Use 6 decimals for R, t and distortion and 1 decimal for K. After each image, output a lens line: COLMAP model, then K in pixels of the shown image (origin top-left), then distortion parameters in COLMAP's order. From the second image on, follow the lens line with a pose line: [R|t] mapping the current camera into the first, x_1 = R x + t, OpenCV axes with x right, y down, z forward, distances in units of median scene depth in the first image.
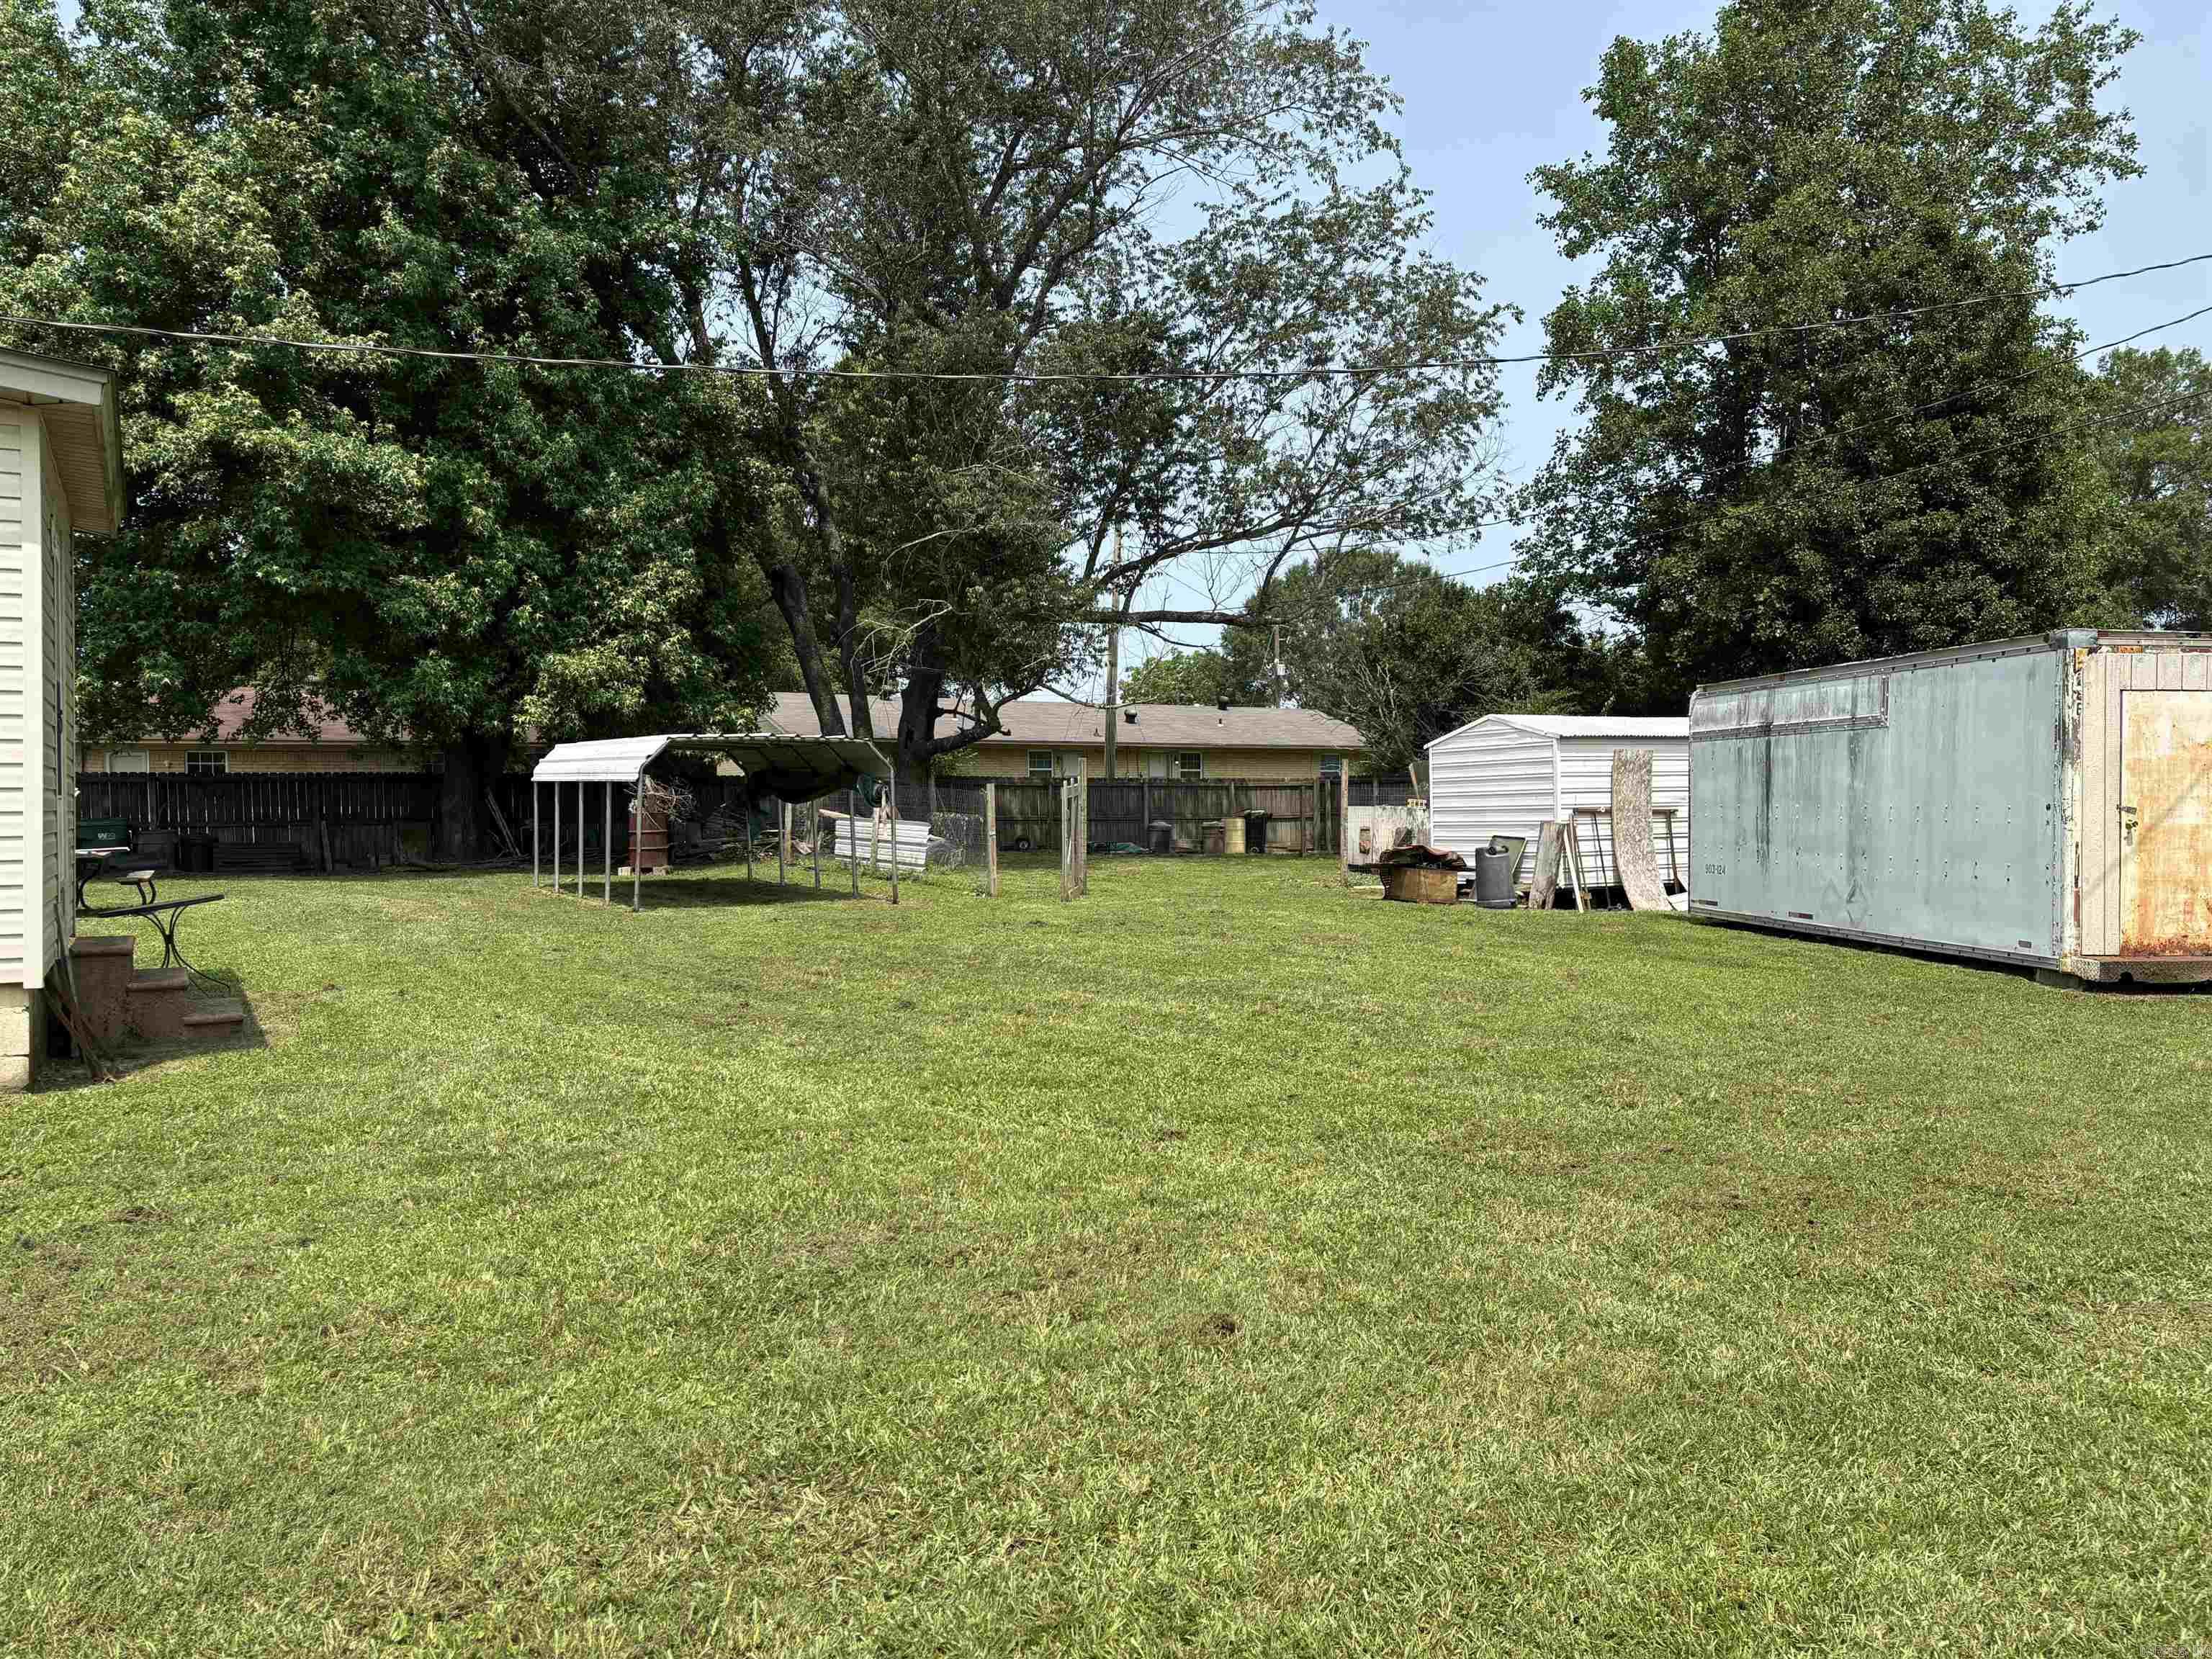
lens RADIAL K [[1688.0, 0, 1106.0], [0, 1688.0, 829.5], [0, 0, 1]] dist [0.098053, -0.093168]
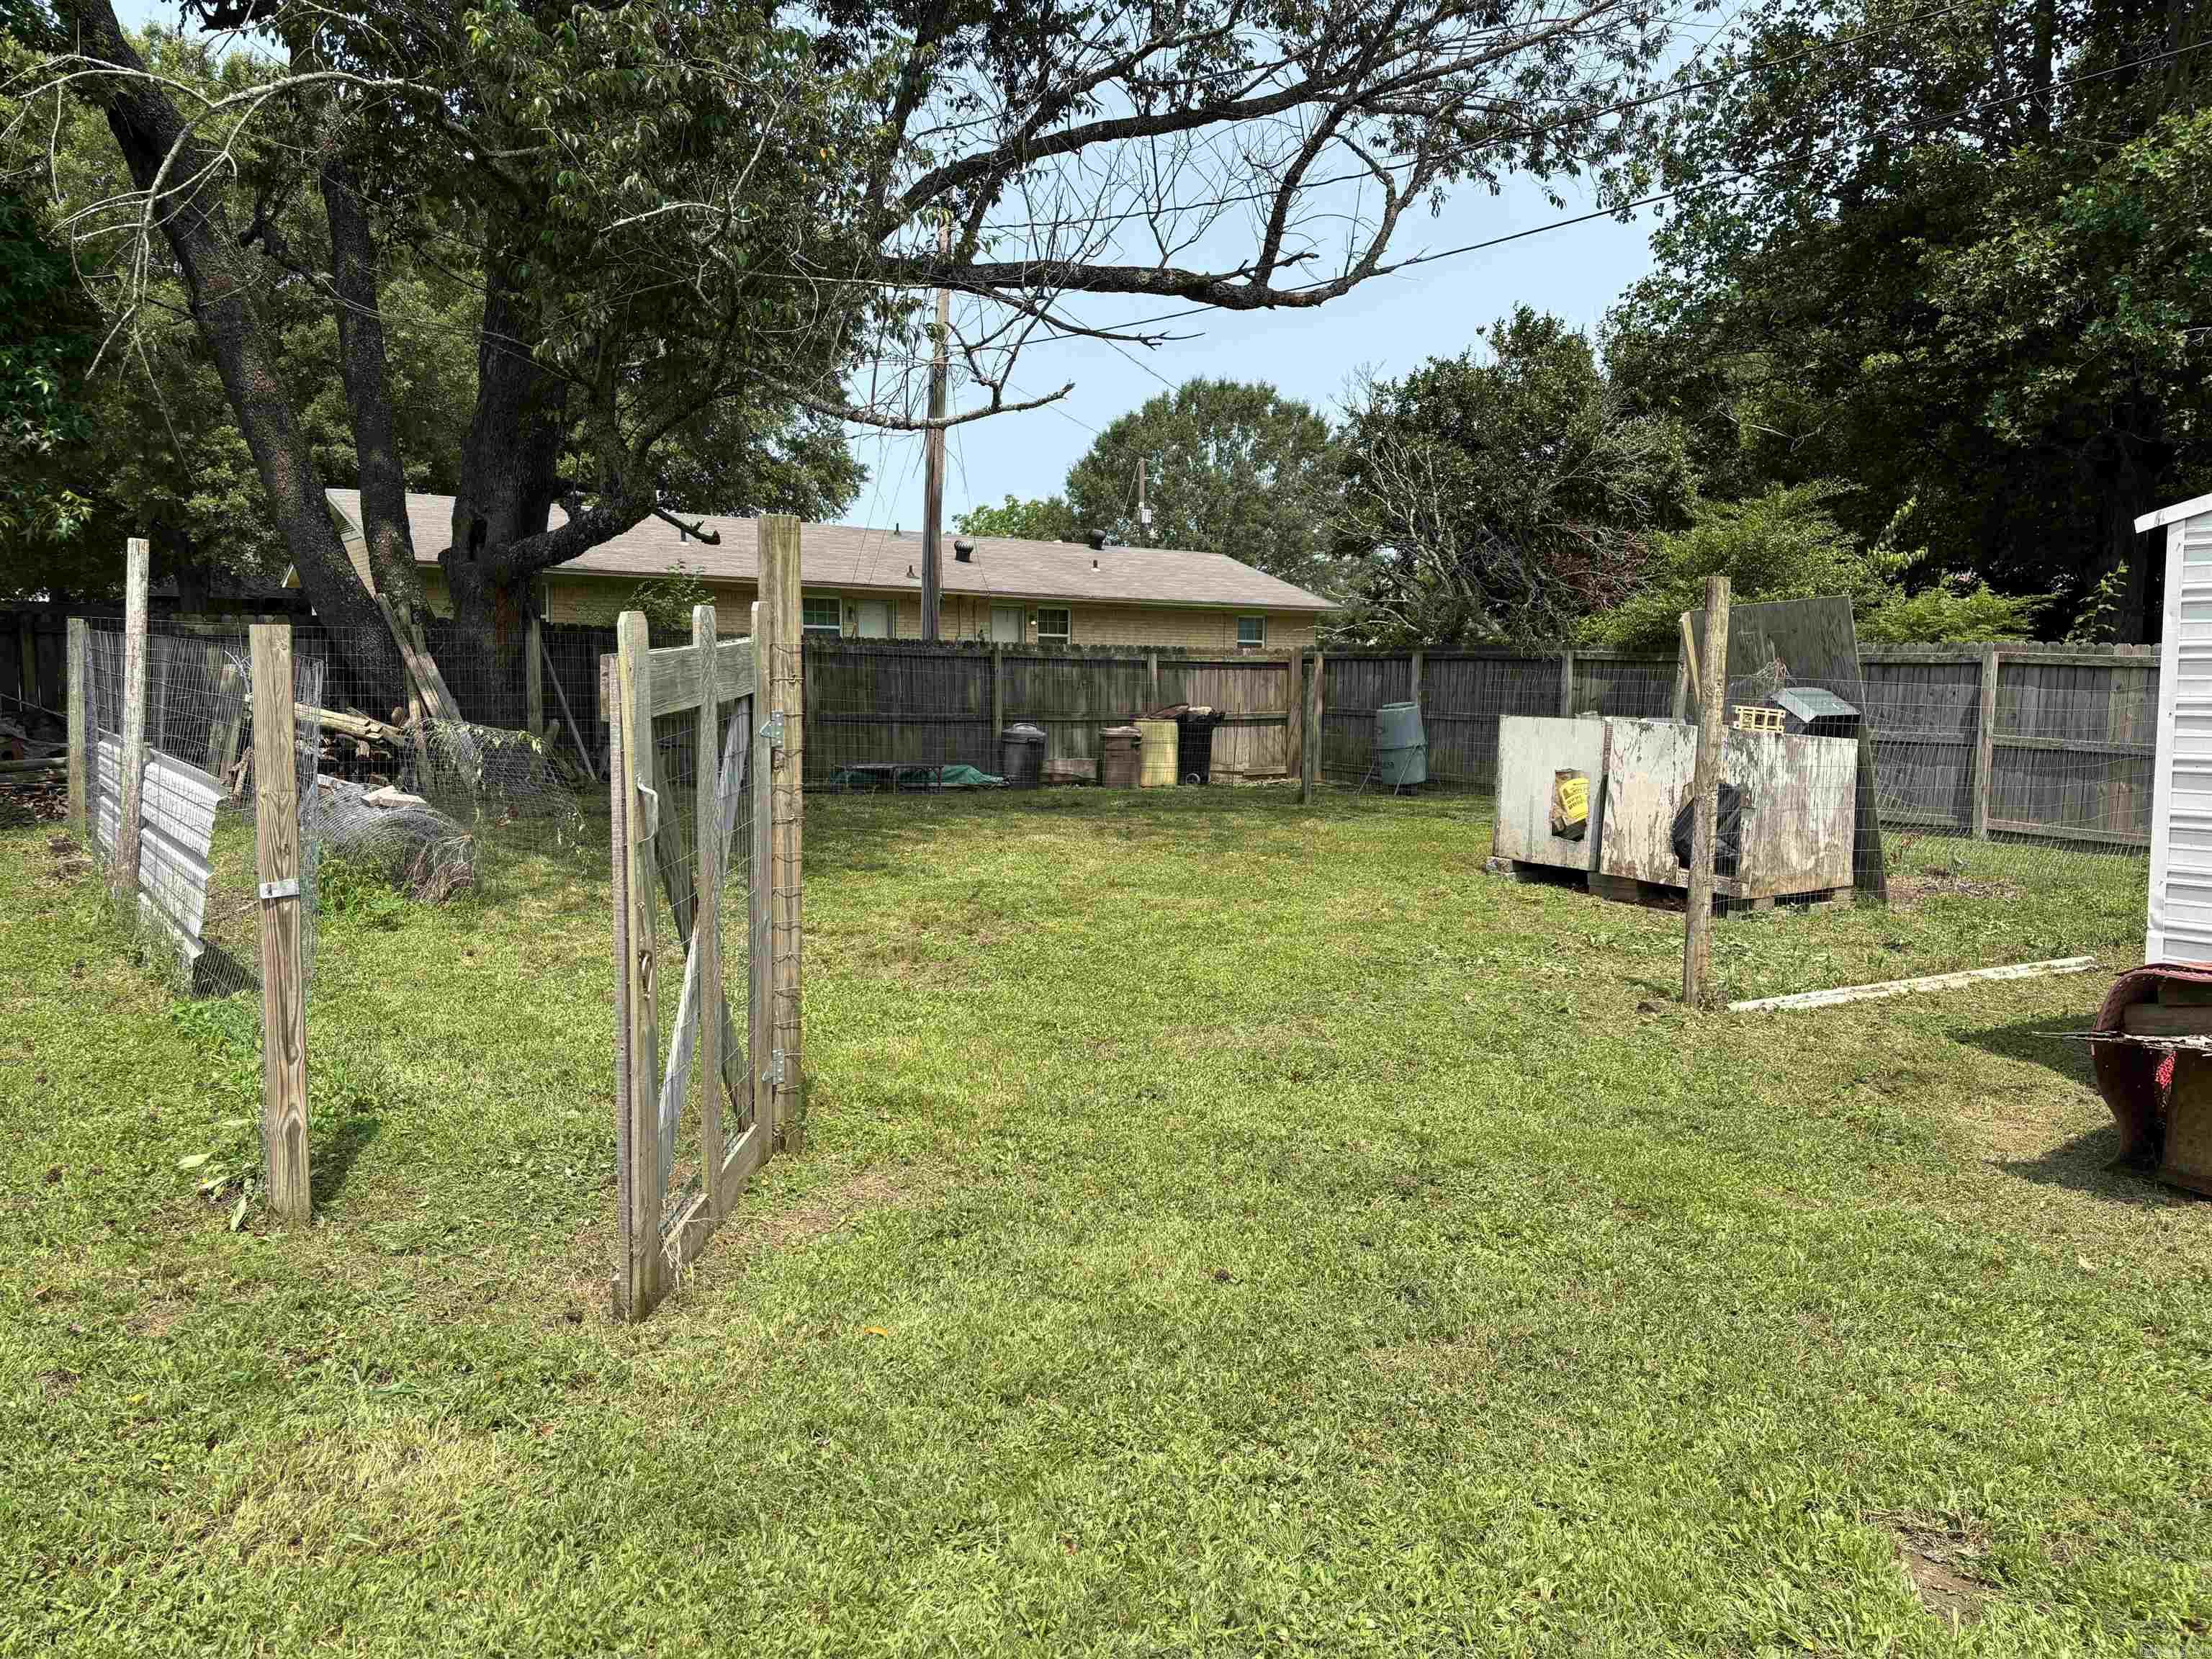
lens RADIAL K [[1688.0, 0, 1106.0], [0, 1688.0, 829.5], [0, 0, 1]] dist [0.098053, -0.093168]
pose [[0.994672, 0.005295, 0.102958, 0.003589], [-0.013016, 0.997139, 0.074463, -0.011446], [-0.102269, -0.075407, 0.991895, 0.443906]]
